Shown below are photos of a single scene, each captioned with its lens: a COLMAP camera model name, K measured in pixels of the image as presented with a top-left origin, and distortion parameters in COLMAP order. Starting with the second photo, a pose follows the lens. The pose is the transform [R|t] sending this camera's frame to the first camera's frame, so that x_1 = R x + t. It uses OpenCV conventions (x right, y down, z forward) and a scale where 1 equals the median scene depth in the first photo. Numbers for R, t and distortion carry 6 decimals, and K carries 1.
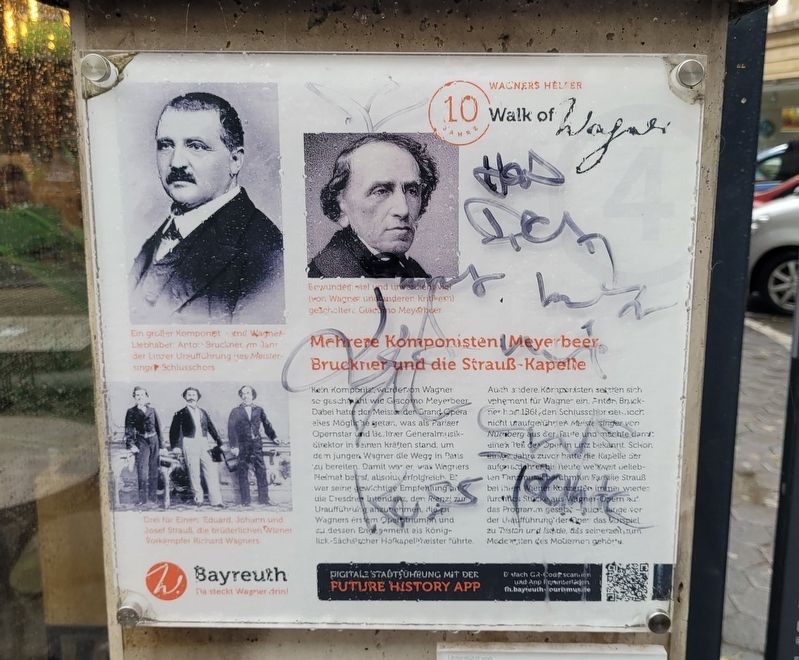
lens RADIAL K [[959.6, 0, 420.9], [0, 959.6, 323.1], [0, 0, 1]] dist [0.032754, 0.000000]
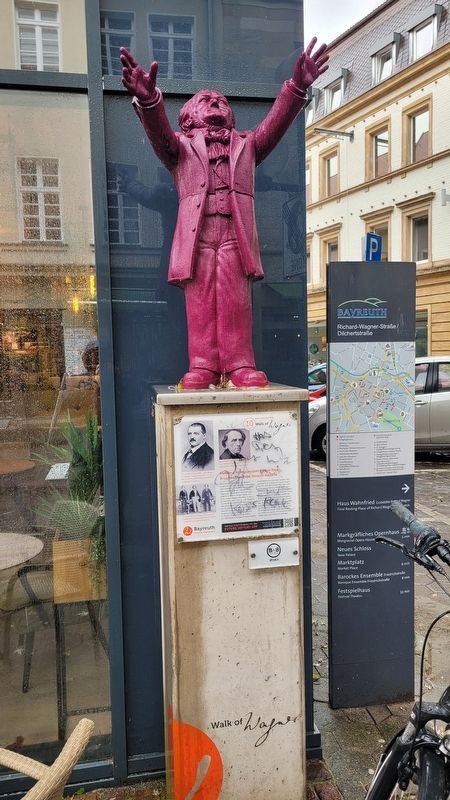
lens RADIAL K [[596.8, 0, 228.7], [0, 596.8, 402.6], [0, 0, 1]] dist [0.034700, -0.018227]
pose [[0.980035, -0.042622, 0.194201, -0.609675], [0.065945, 0.991144, -0.115262, 0.014771], [-0.187568, 0.125767, 0.974167, -1.833723]]
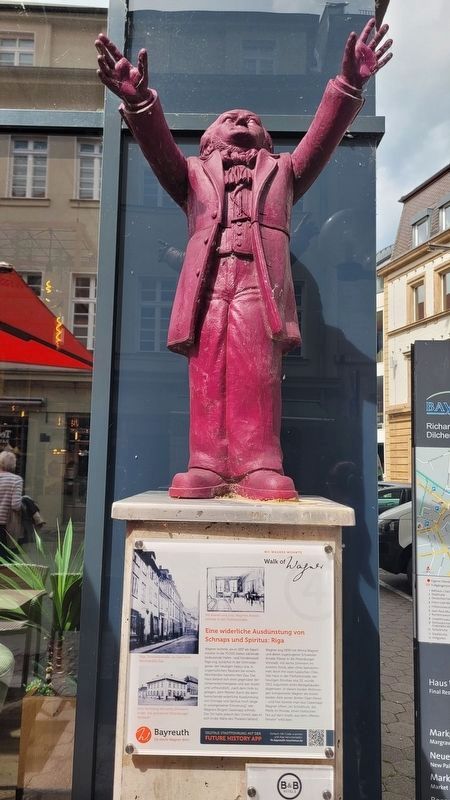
lens RADIAL K [[596.8, 0, 228.8], [0, 596.8, 400.2], [0, 0, 1]] dist [0.034700, -0.018227]
pose [[0.999743, 0.020252, 0.010178, -0.067195], [-0.016147, 0.951491, -0.307252, -0.107825], [-0.015906, 0.307008, 0.951574, -0.904896]]
